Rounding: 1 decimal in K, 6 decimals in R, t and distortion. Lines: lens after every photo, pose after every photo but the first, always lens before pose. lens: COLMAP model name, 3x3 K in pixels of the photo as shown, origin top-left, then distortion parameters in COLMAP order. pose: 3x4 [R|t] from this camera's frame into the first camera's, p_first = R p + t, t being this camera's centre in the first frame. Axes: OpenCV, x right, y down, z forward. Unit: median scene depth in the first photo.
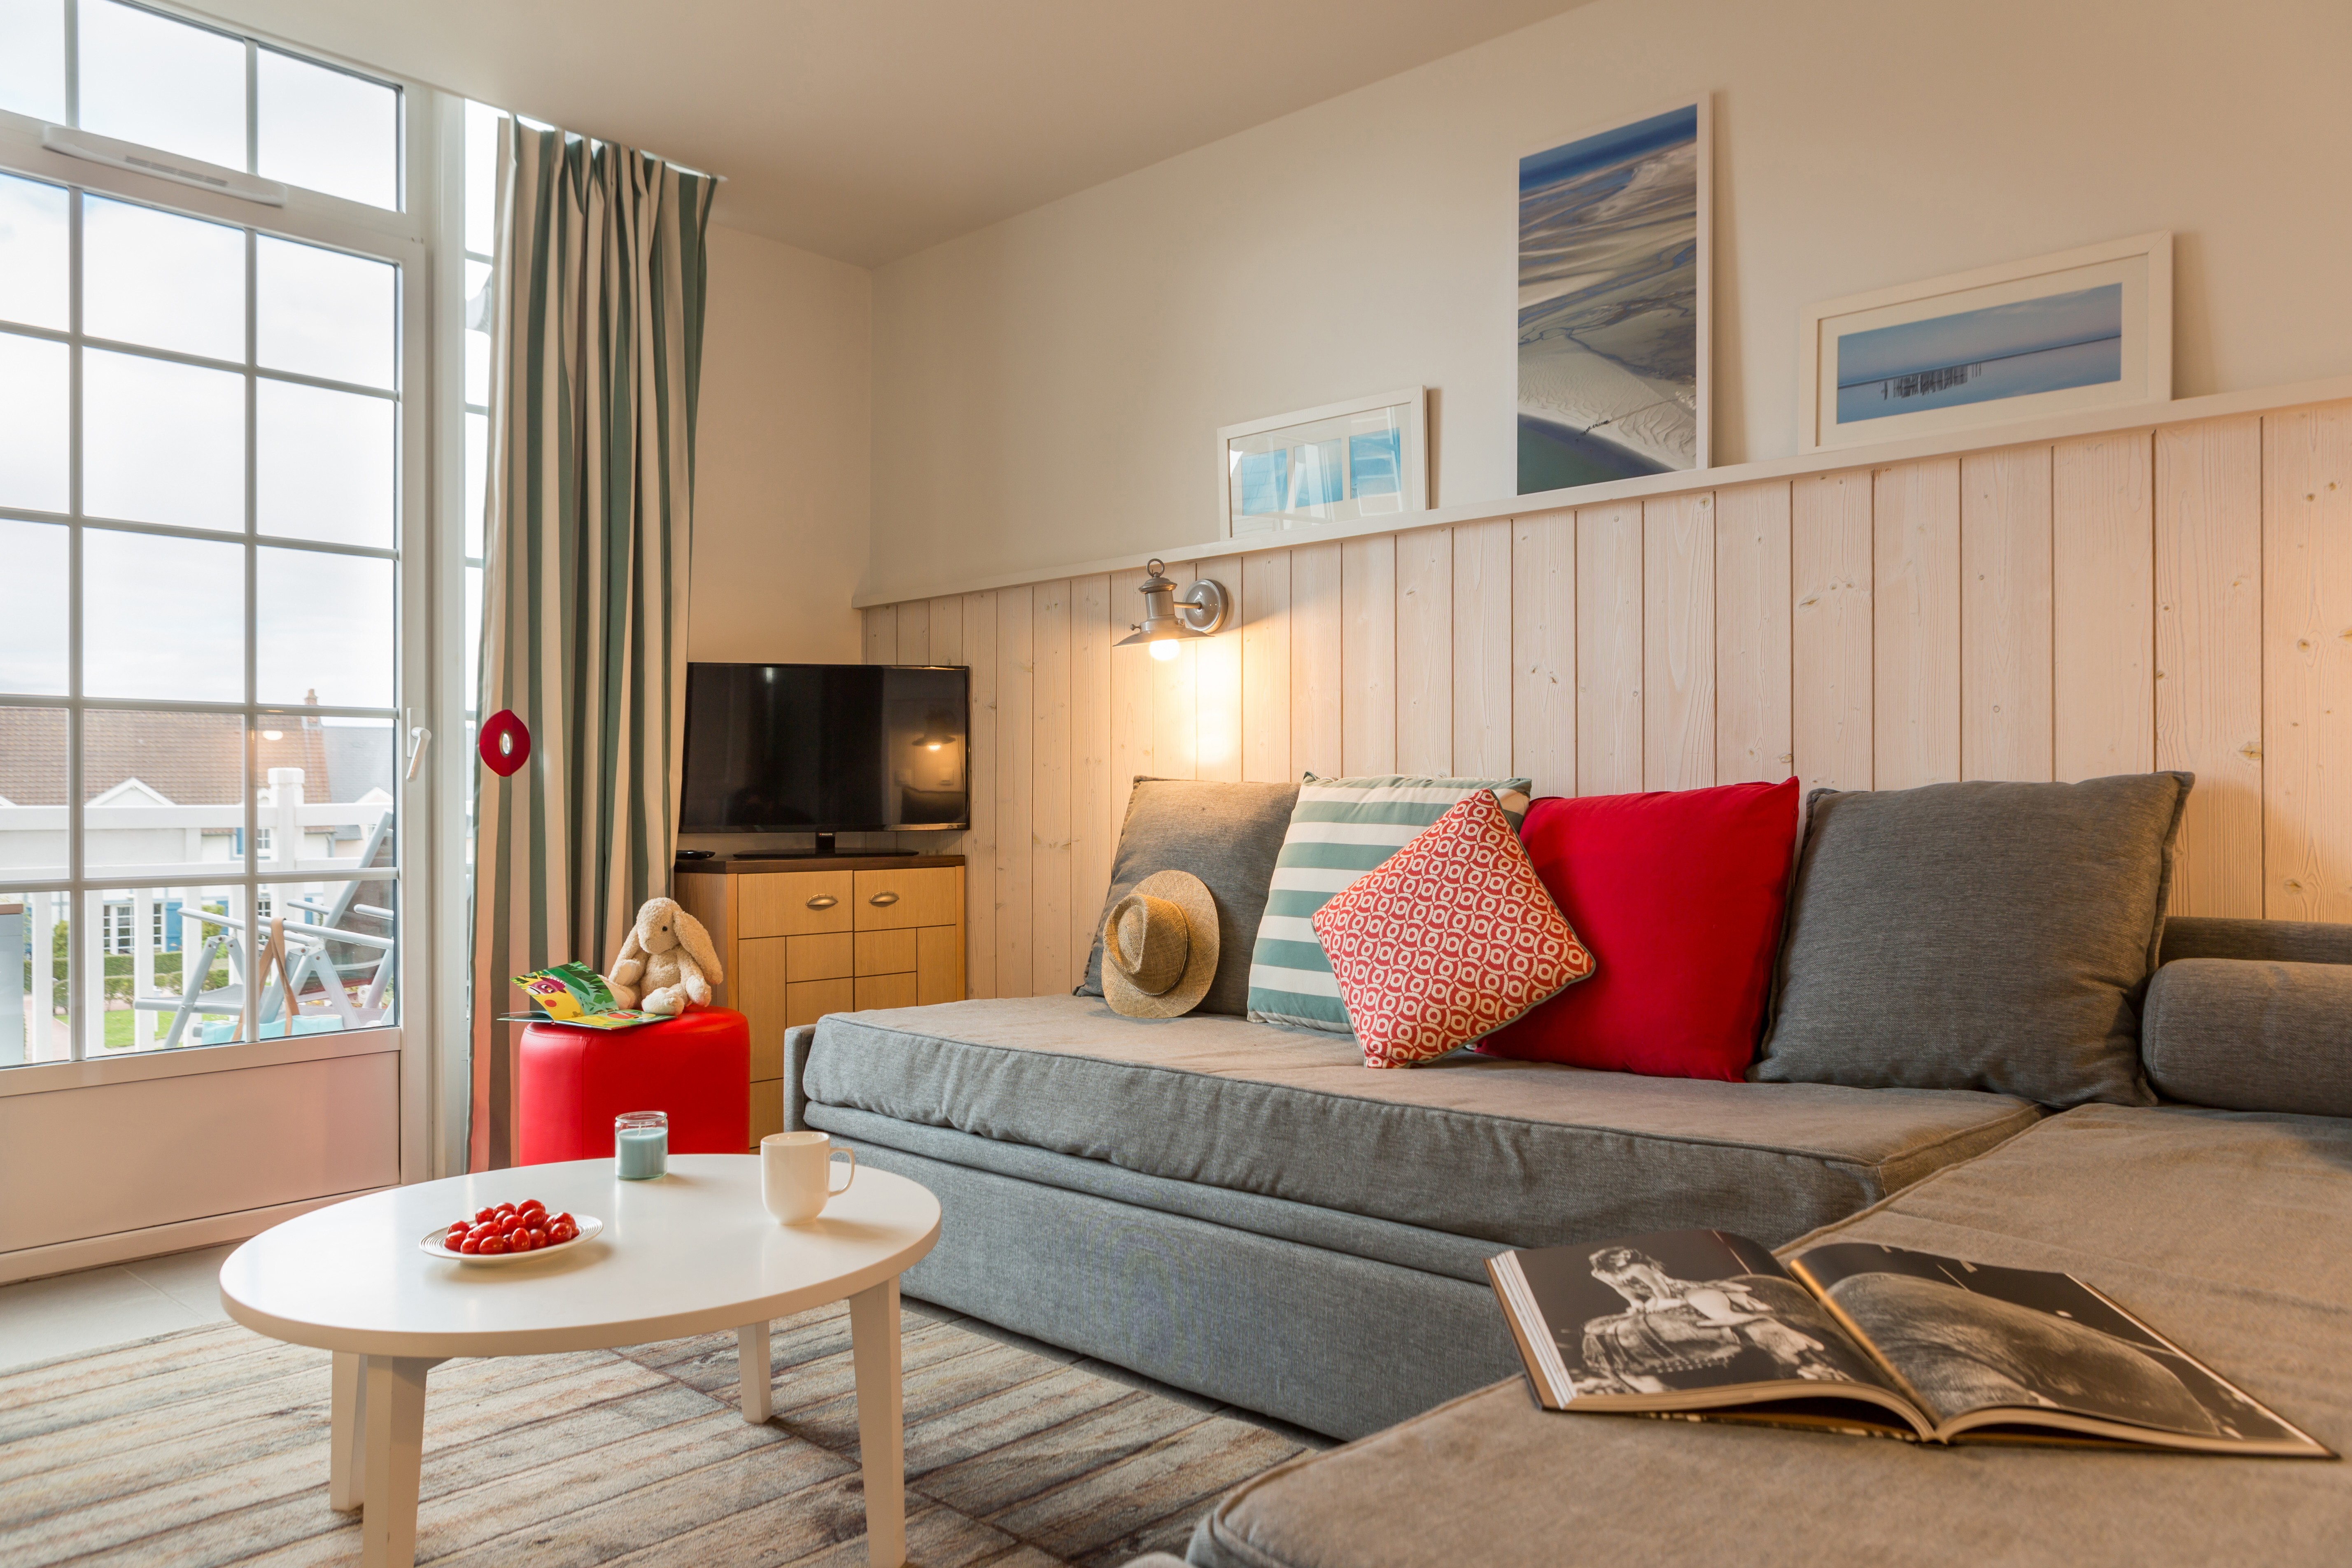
lens RADIAL K [[1617.8, 0, 1175.9], [0, 1617.8, 793.1], [0, 0, 1]] dist [-0.019948, 0.001150]
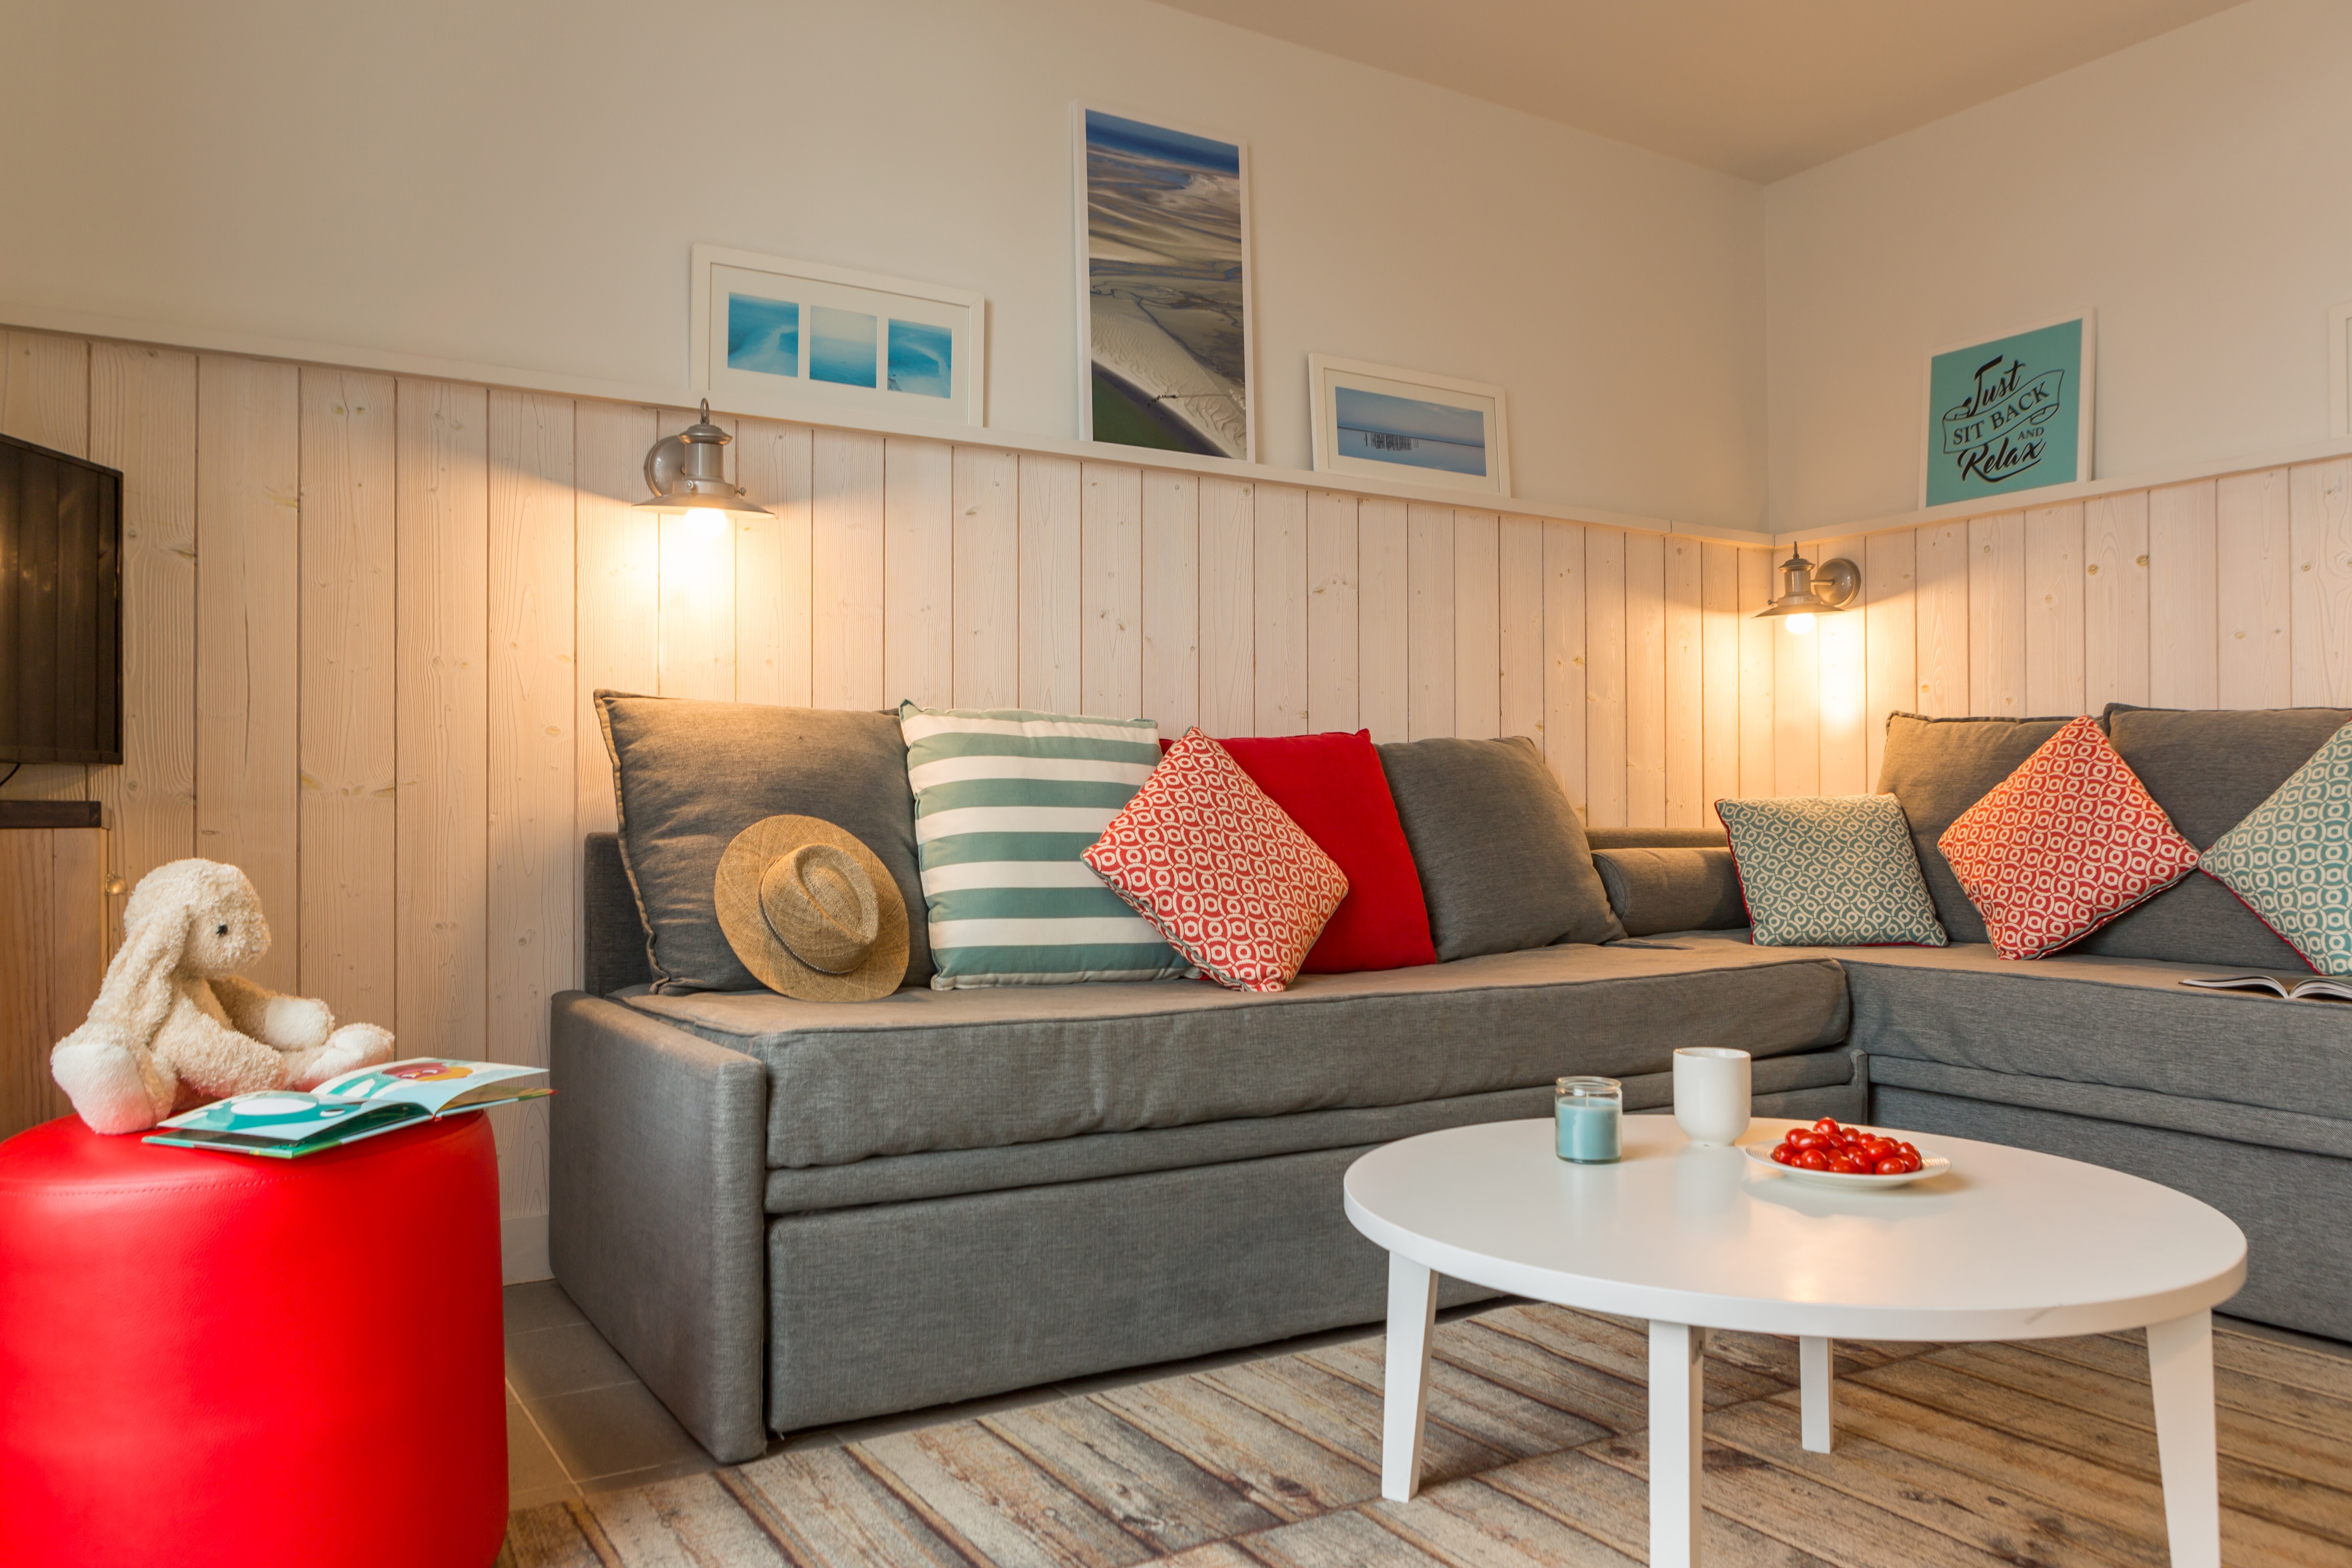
lens RADIAL K [[1691.5, 0, 1176.0], [0, 1691.5, 784.0], [0, 0, 1]] dist [-0.034467, 0.002349]
pose [[0.282391, 0.020259, 0.959085, -0.818906], [-0.013317, 0.999763, -0.017197, 0.050508], [-0.959207, -0.007916, 0.282594, 0.677008]]
